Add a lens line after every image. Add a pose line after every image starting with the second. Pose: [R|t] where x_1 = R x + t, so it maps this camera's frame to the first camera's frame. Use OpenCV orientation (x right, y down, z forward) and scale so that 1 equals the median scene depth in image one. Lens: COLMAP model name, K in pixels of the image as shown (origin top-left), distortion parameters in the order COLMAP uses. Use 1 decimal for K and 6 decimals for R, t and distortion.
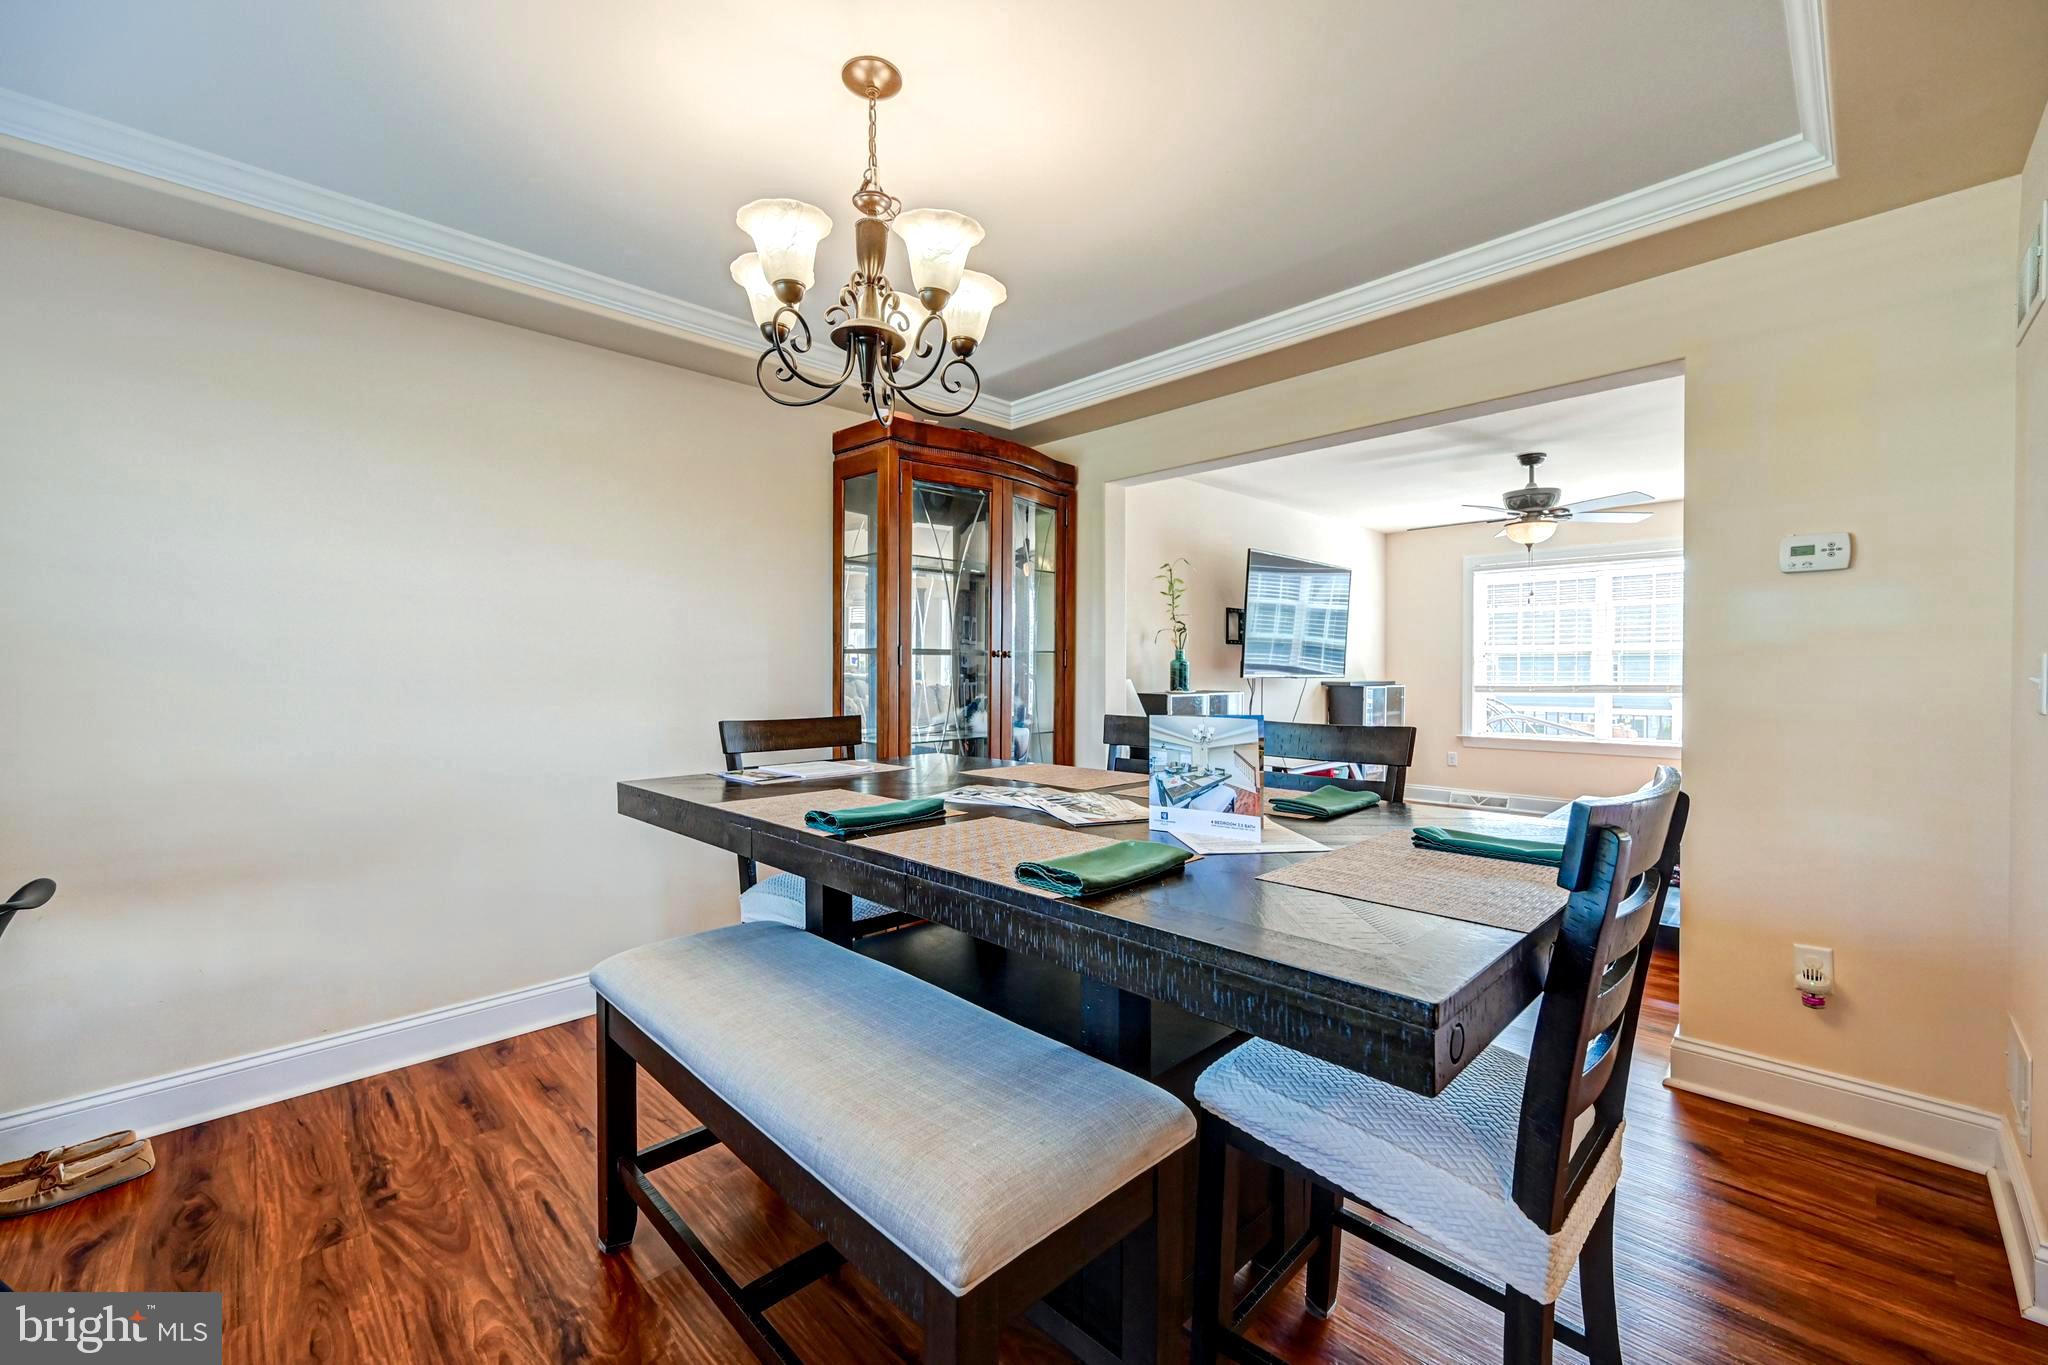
lens RADIAL K [[822.7, 0, 1024.0], [0, 822.7, 682.5], [0, 0, 1]] dist [-0.000391, 0.000018]
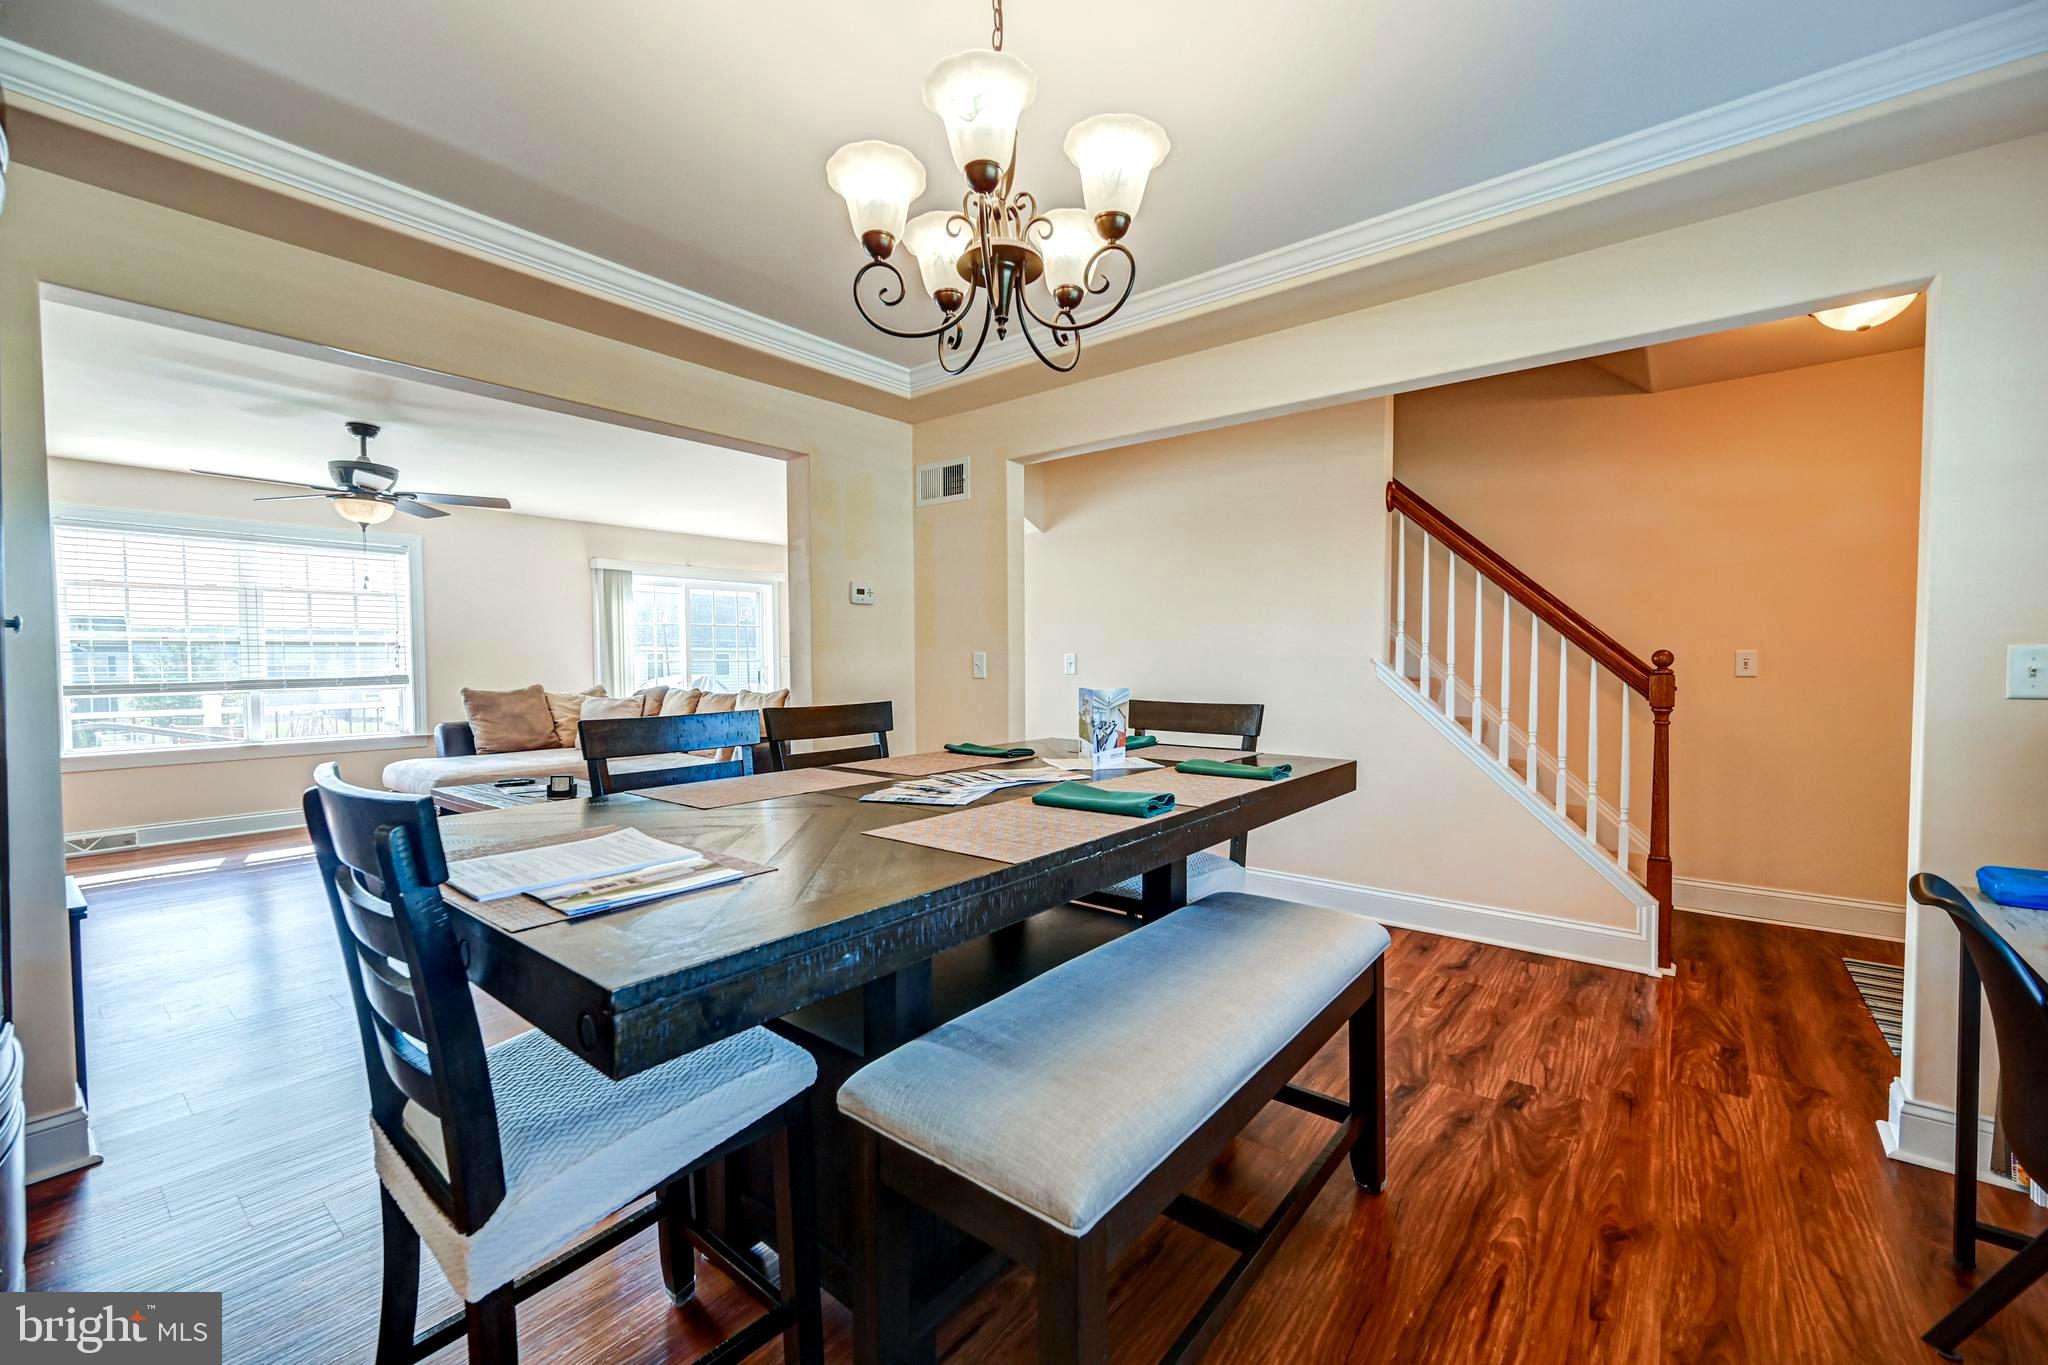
lens RADIAL K [[822.7, 0, 1024.0], [0, 822.7, 682.5], [0, 0, 1]] dist [-0.000391, 0.000018]
pose [[-0.104017, -0.024147, 0.994282, -1.247004], [0.019780, 0.999457, 0.026342, -0.011513], [-0.994379, 0.022407, -0.103483, 1.286604]]
